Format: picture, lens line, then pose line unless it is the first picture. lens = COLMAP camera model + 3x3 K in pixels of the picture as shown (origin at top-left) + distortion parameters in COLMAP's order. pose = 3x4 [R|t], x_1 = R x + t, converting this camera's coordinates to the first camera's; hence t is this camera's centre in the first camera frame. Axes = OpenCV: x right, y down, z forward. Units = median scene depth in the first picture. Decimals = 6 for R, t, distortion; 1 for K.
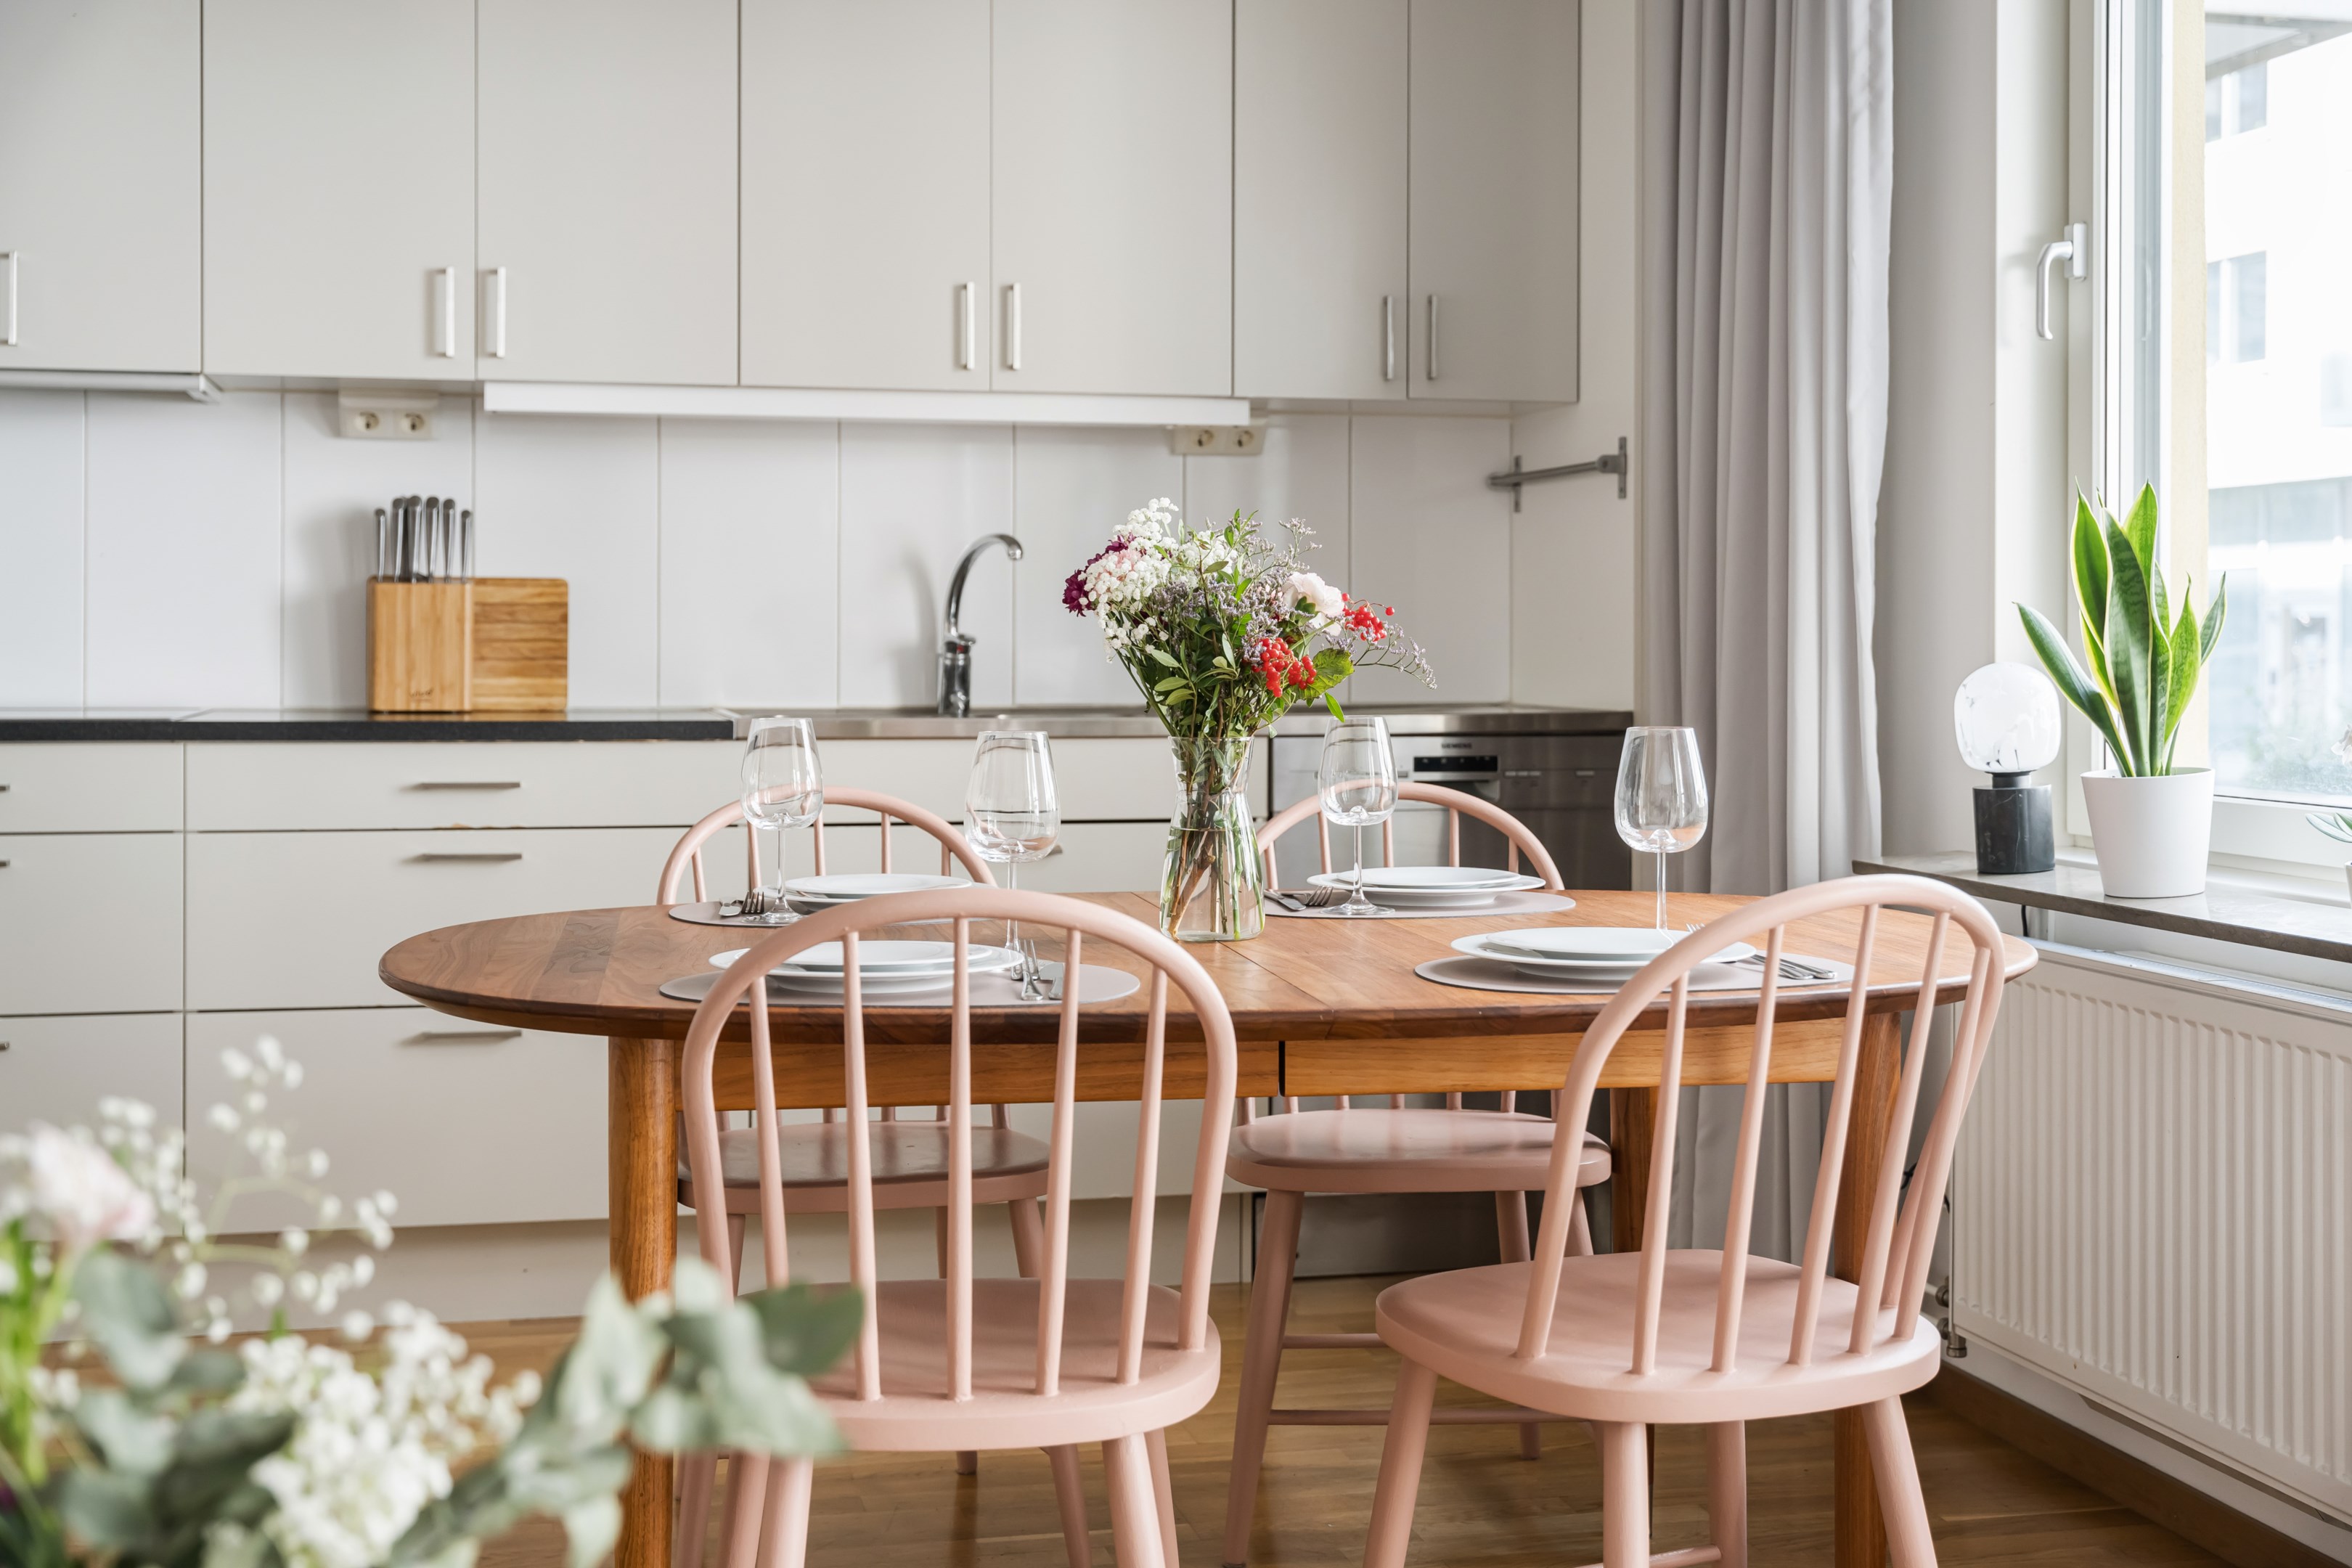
lens RADIAL K [[2846.0, 0, 1169.9], [0, 2846.0, 650.2], [0, 0, 1]] dist [0.010797, 0.006384]
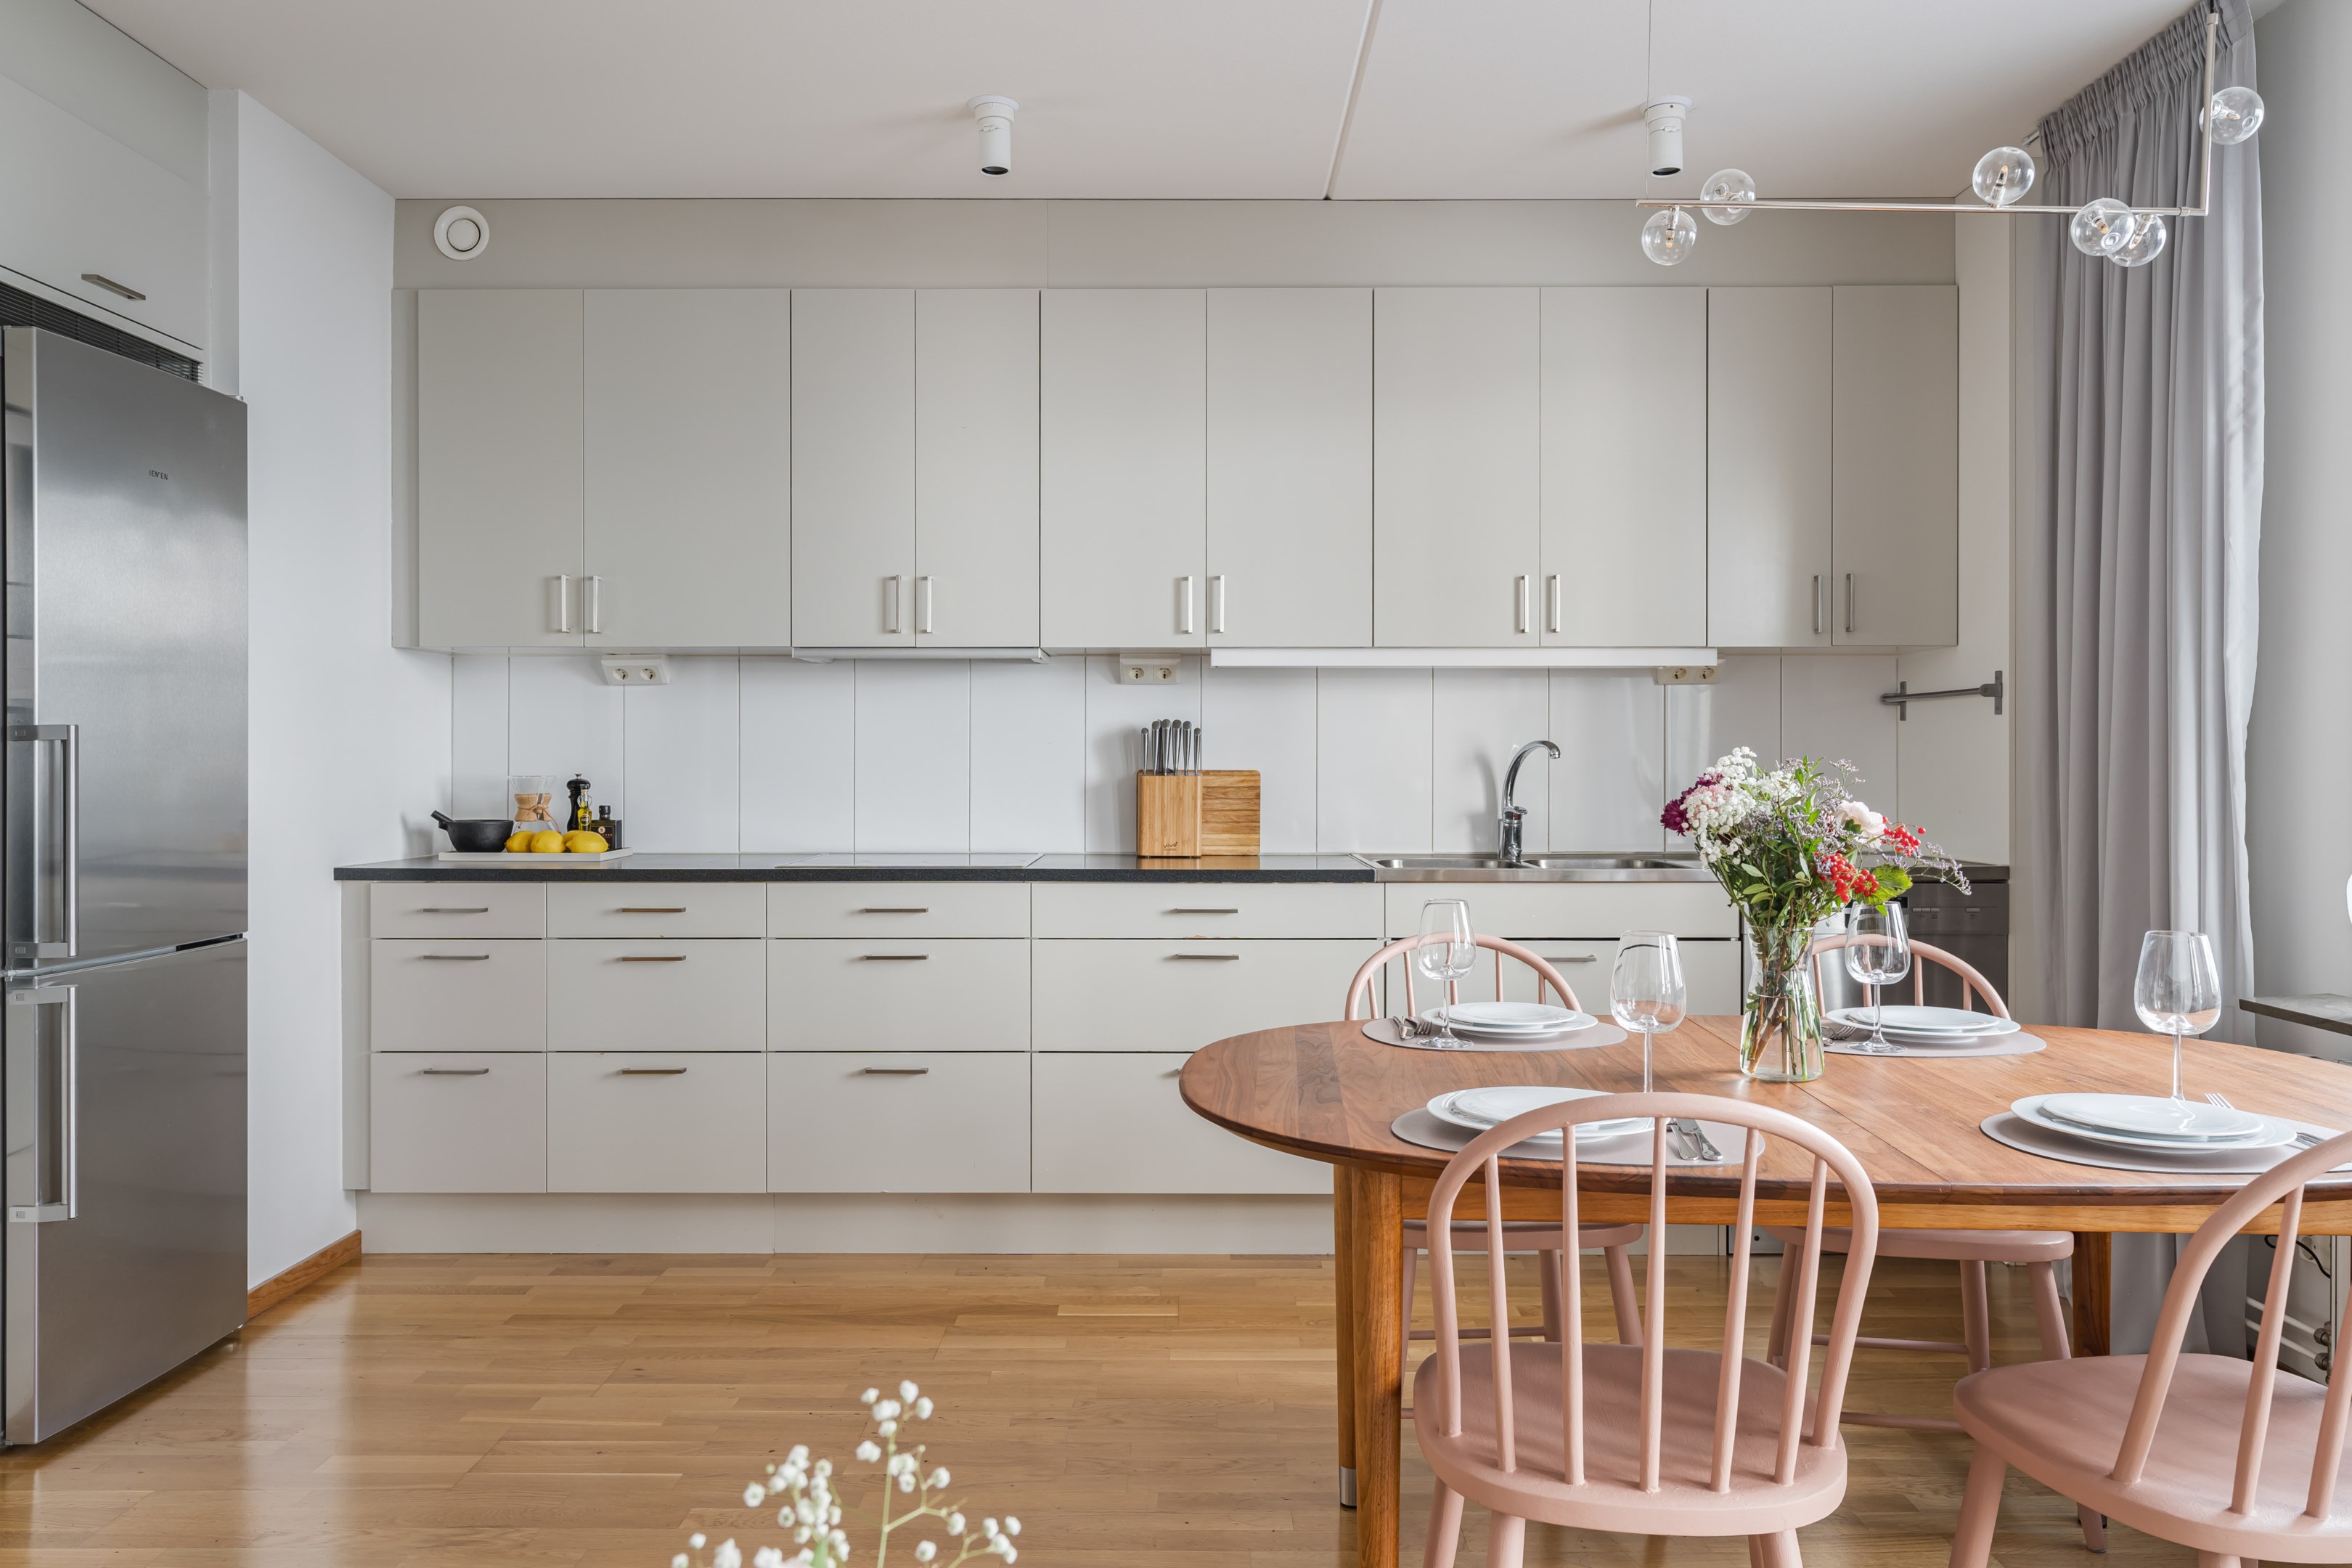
lens RADIAL K [[1636.5, 0, 1179.3], [0, 1636.5, 759.6], [0, 0, 1]] dist [0.002264, 0.000647]
pose [[0.974240, -0.003521, -0.225487, -0.058535], [0.002114, 0.999977, -0.006479, -0.028959], [0.225504, 0.005835, 0.974225, 0.128802]]
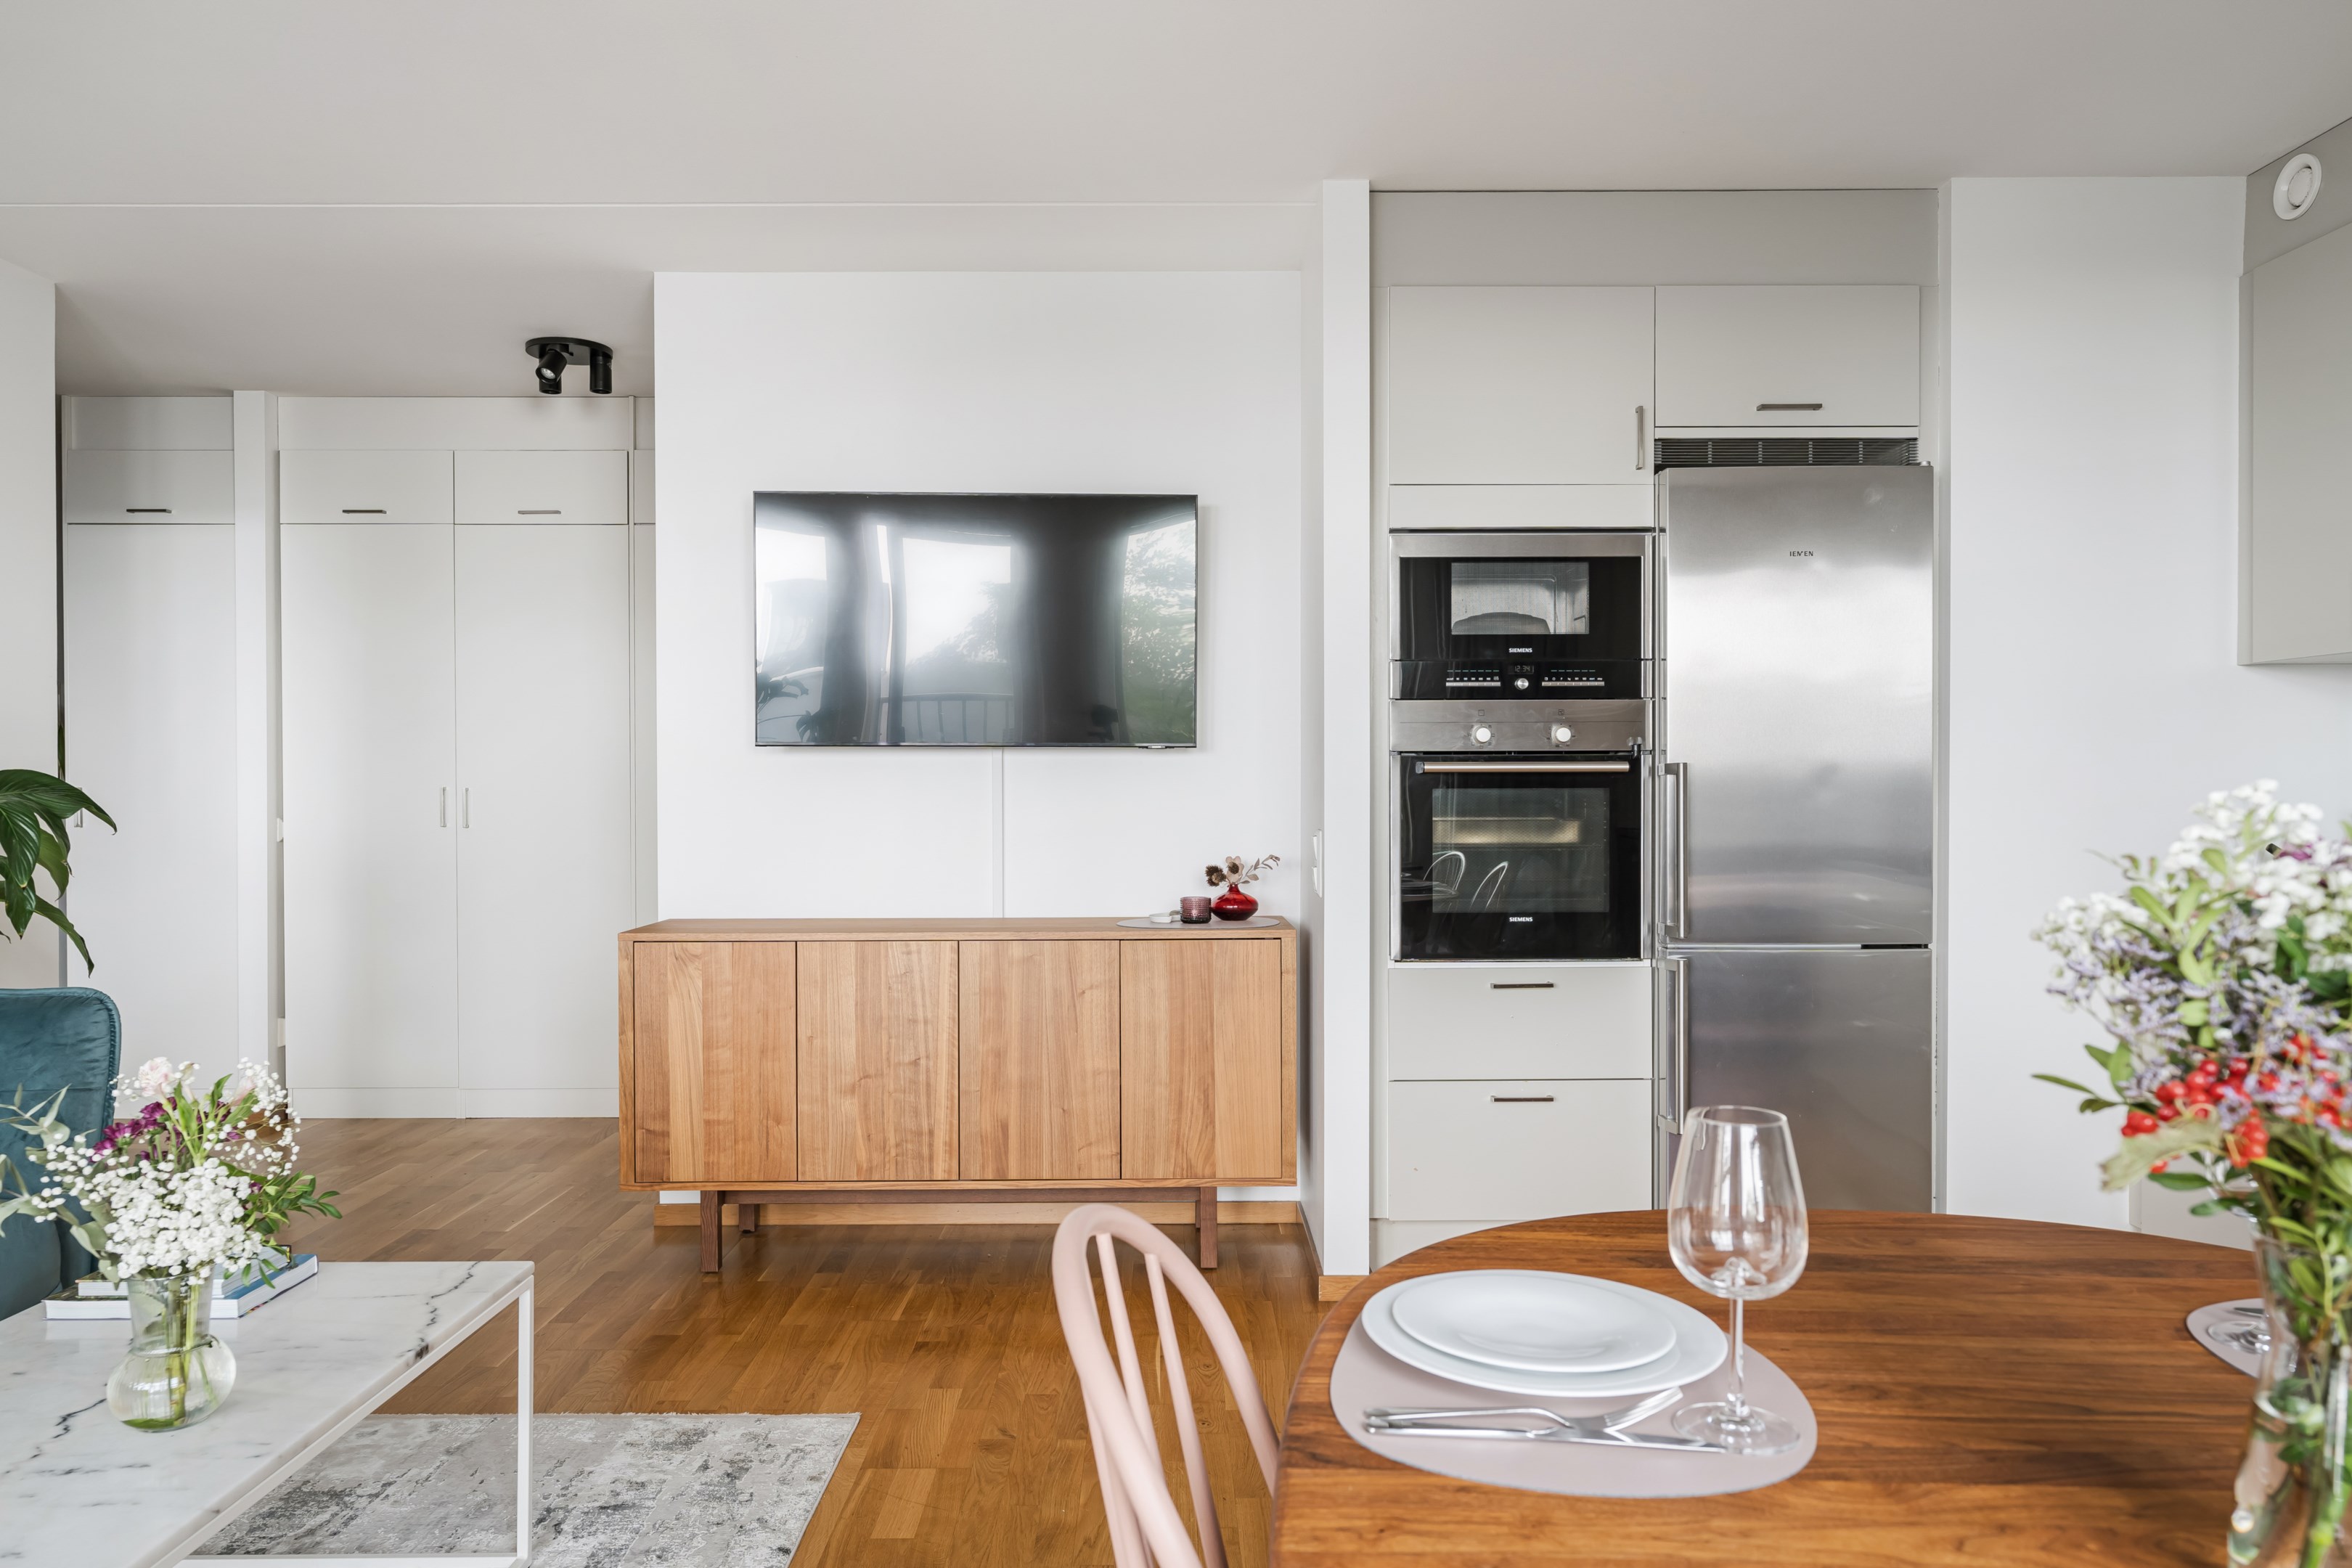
lens RADIAL K [[1569.9, 0, 1176.0], [0, 1569.9, 784.0], [0, 0, 1]] dist [-0.003860, 0.000897]
pose [[-0.213796, 0.000507, -0.976878, 0.224522], [-0.002871, 0.999995, 0.001148, -0.036674], [0.976874, 0.003050, -0.213793, 0.575326]]
